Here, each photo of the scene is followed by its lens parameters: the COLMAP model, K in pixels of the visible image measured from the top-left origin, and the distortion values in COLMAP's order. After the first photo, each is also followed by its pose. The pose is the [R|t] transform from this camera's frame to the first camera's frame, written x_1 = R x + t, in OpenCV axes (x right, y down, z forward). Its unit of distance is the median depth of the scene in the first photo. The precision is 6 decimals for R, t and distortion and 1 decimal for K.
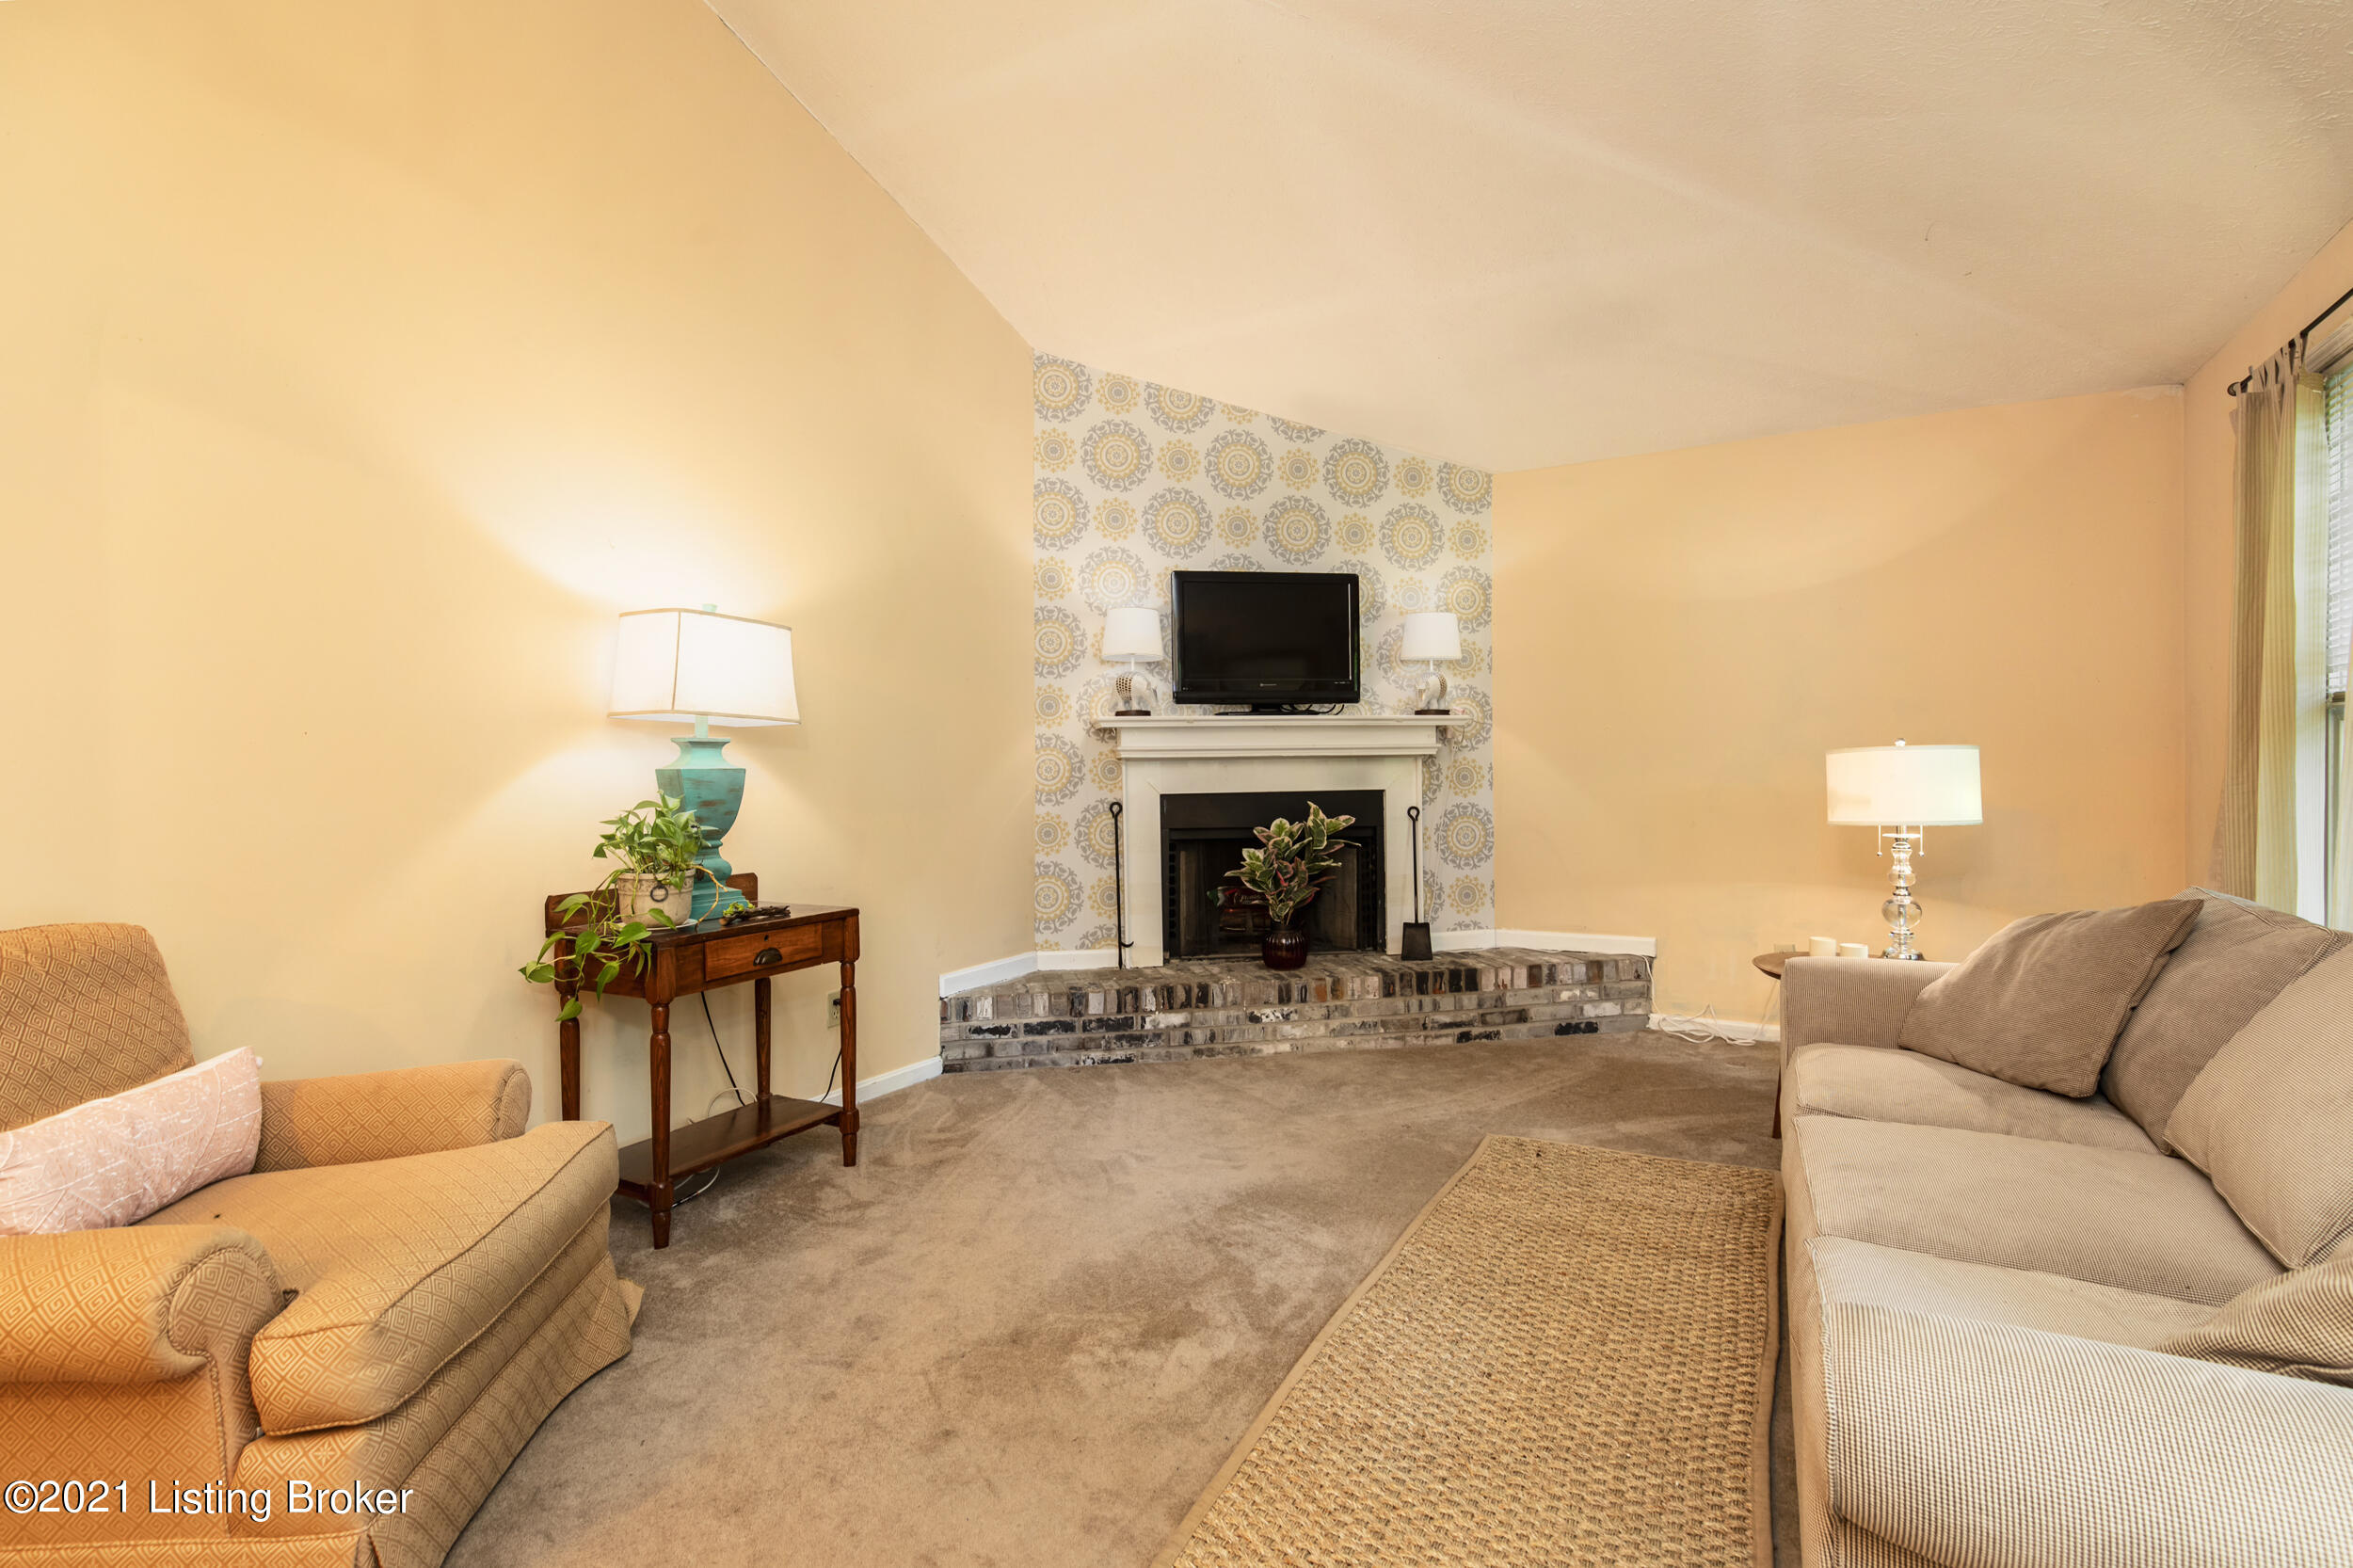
lens RADIAL K [[1101.9, 0, 1176.5], [0, 1101.9, 784.0], [0, 0, 1]] dist [0.000942, -0.005269]
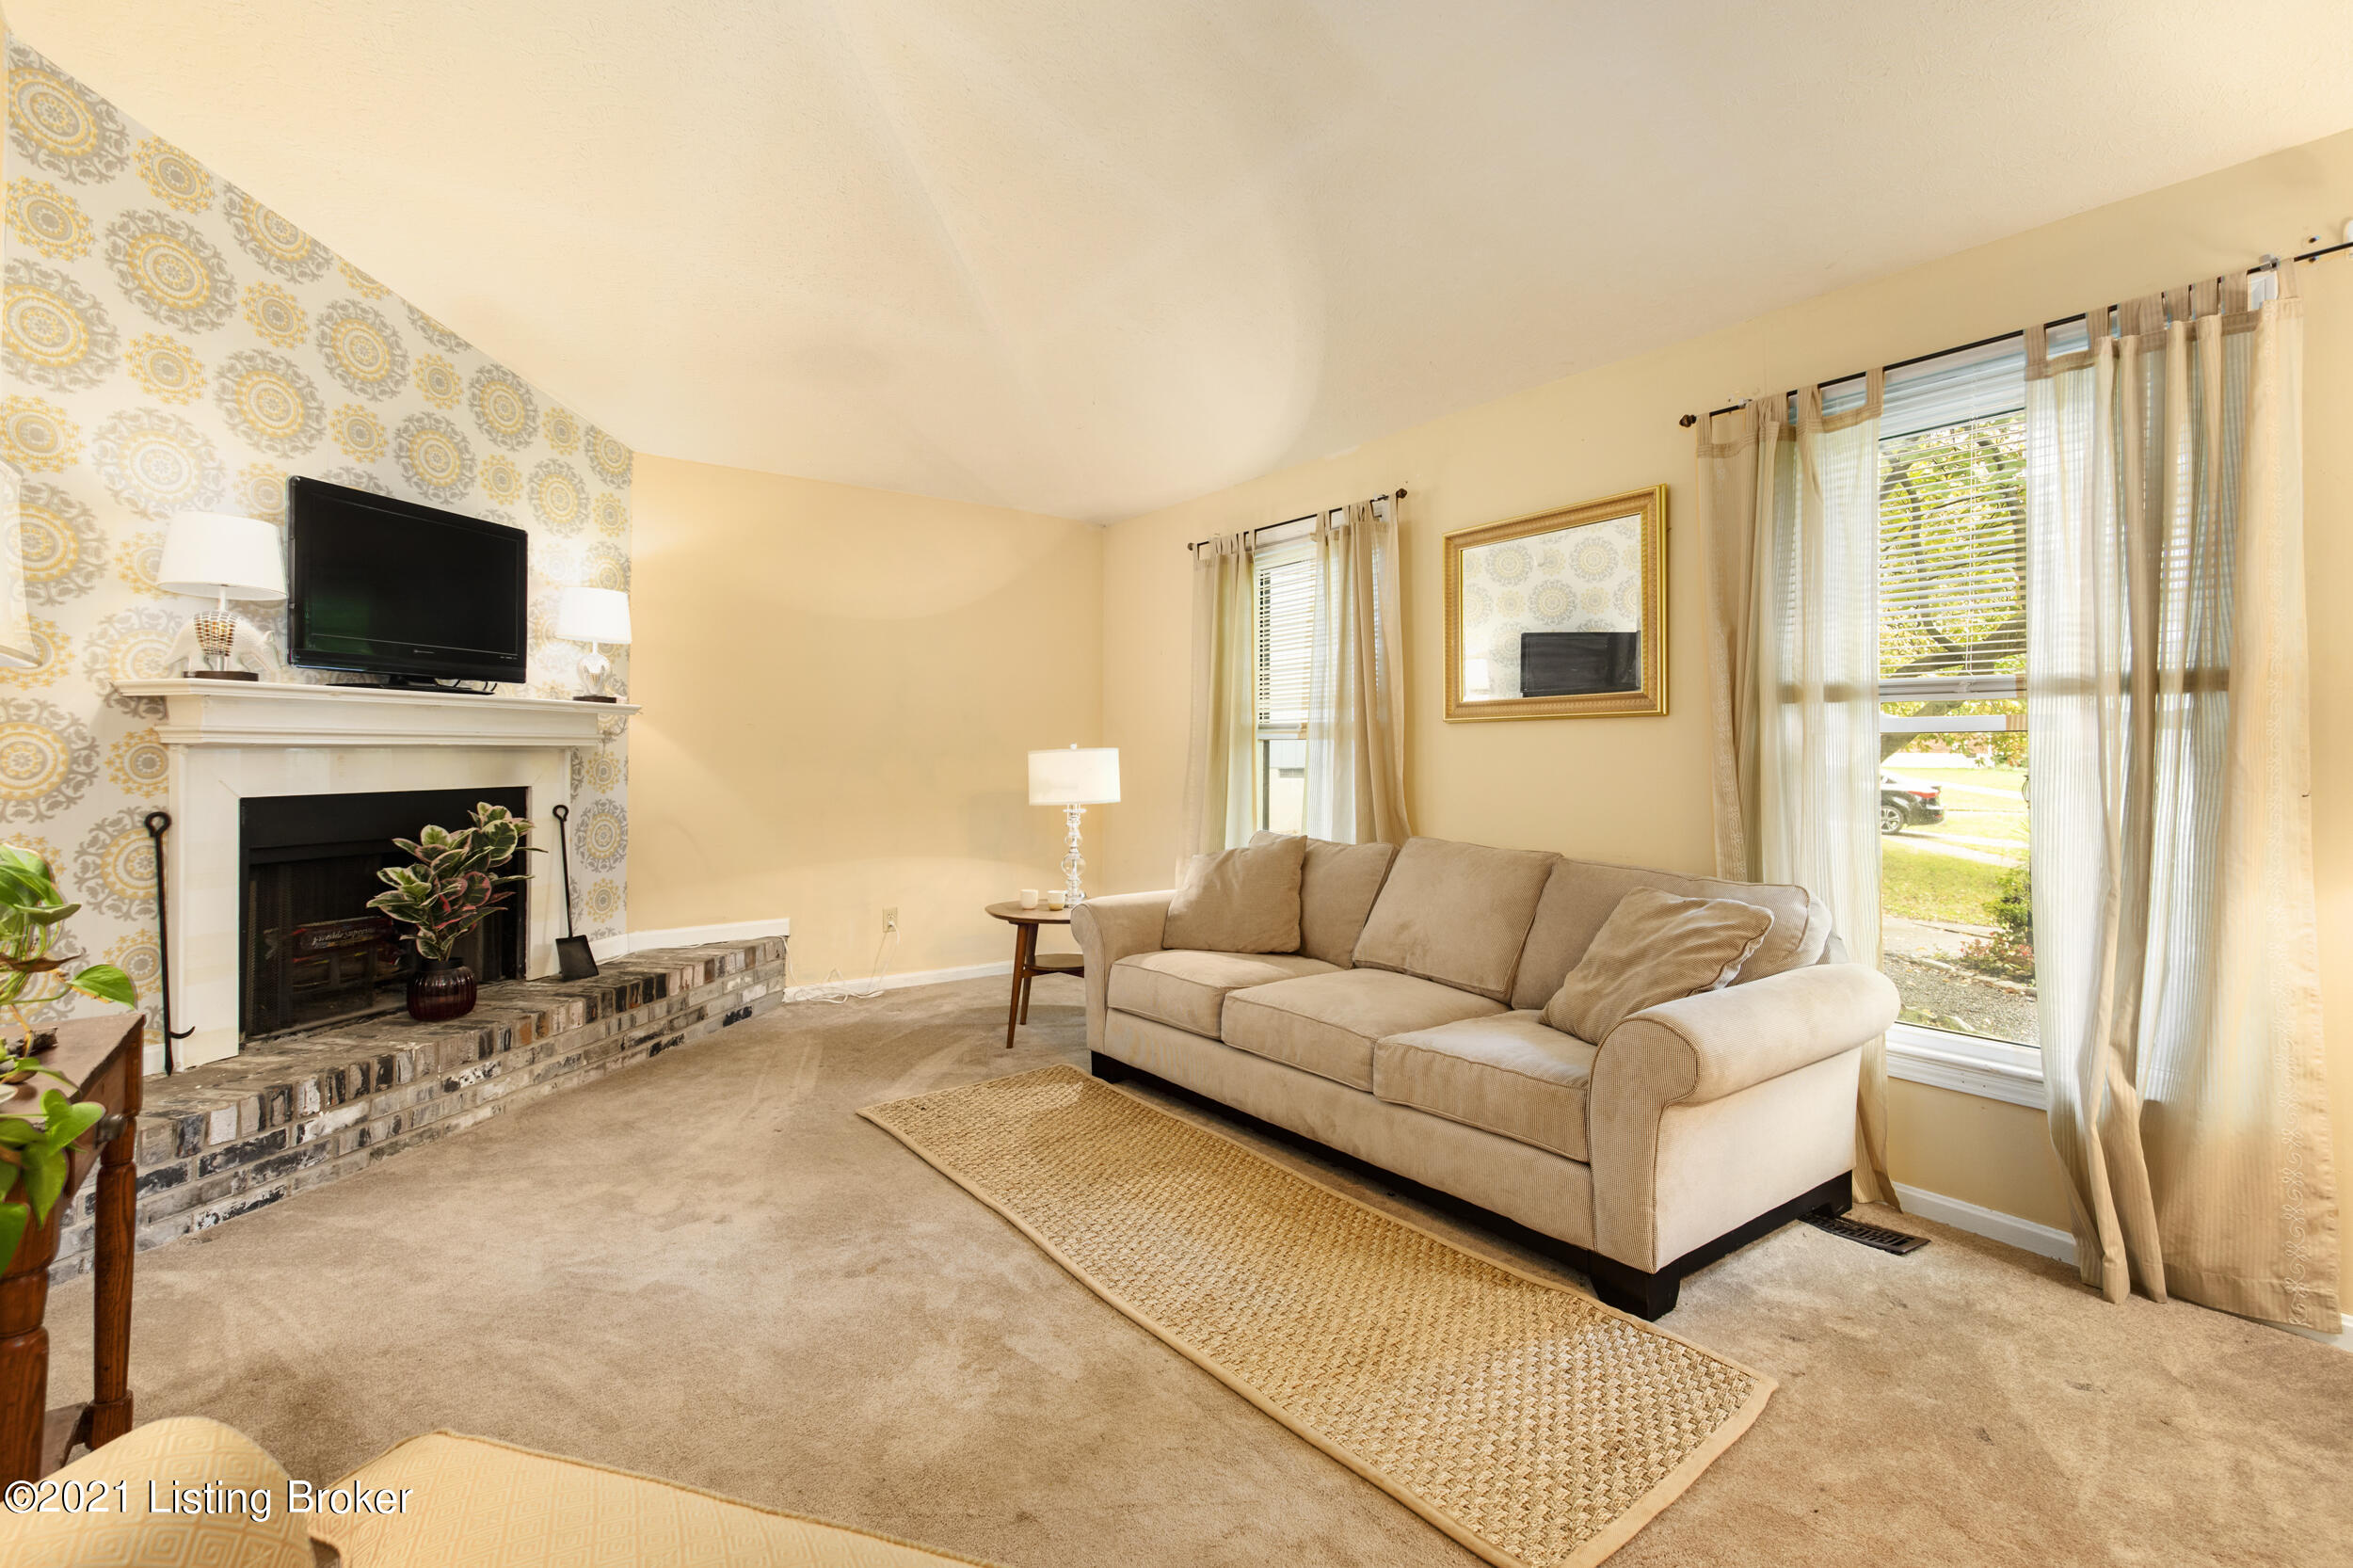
lens RADIAL K [[1079.7, 0, 1176.3], [0, 1079.7, 751.1], [0, 0, 1]] dist [0.000898, 0.000392]
pose [[0.402813, 0.014095, 0.915174, -0.395628], [0.008465, 0.999781, -0.019124, -0.001992], [-0.915243, 0.015451, 0.402606, 0.217111]]
